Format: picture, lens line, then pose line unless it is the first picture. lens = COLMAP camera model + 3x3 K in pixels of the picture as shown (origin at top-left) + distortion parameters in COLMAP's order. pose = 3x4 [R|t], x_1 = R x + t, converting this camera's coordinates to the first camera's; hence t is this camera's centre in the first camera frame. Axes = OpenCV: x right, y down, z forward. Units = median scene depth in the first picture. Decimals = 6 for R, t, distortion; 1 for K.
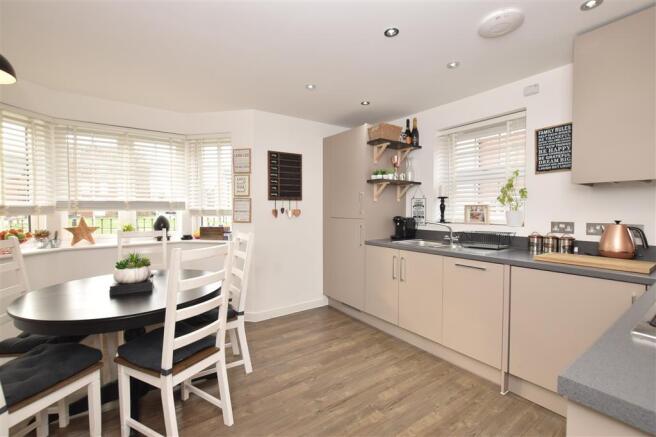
lens RADIAL K [[295.9, 0, 328.0], [0, 295.9, 218.5], [0, 0, 1]] dist [-0.012336, 0.001024]
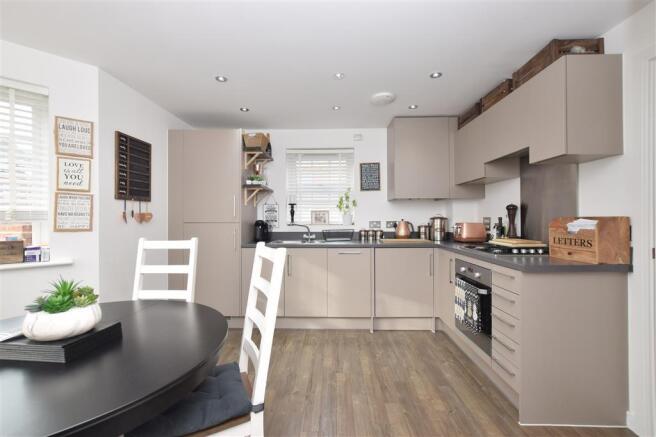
lens RADIAL K [[295.9, 0, 328.0], [0, 295.9, 218.5], [0, 0, 1]] dist [-0.012336, 0.001024]
pose [[0.580468, -0.000440, 0.814283, -0.524256], [0.030552, 0.999308, -0.021239, 0.017880], [-0.813710, 0.037206, 0.580079, 0.177103]]
